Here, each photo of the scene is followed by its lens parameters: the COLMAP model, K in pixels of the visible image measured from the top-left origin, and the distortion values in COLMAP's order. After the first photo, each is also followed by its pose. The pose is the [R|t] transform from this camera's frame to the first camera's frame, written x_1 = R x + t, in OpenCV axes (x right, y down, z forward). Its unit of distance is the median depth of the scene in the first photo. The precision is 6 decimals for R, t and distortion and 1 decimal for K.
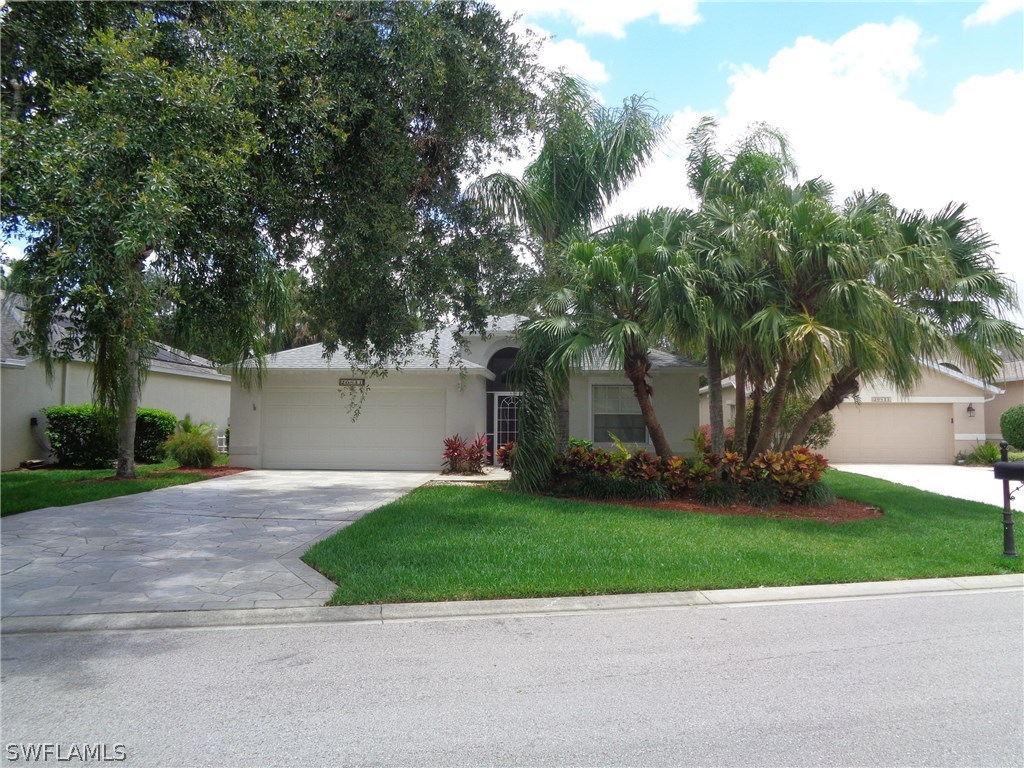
lens RADIAL K [[785.2, 0, 512.0], [0, 785.2, 384.0], [0, 0, 1]] dist [0.009247, 0.006257]
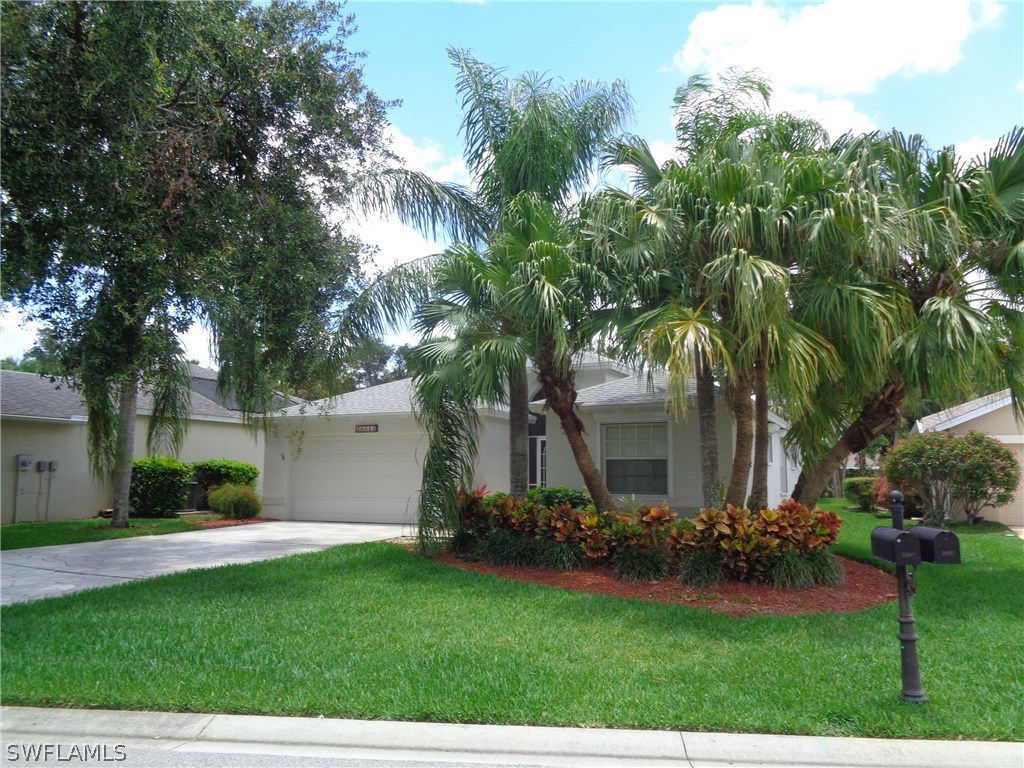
lens RADIAL K [[785.2, 0, 512.0], [0, 785.2, 384.0], [0, 0, 1]] dist [0.009247, 0.006257]
pose [[0.936667, -0.043805, -0.347472, 0.295391], [0.019718, 0.997169, -0.072558, 0.016392], [0.349667, 0.061111, 0.934879, 0.187987]]
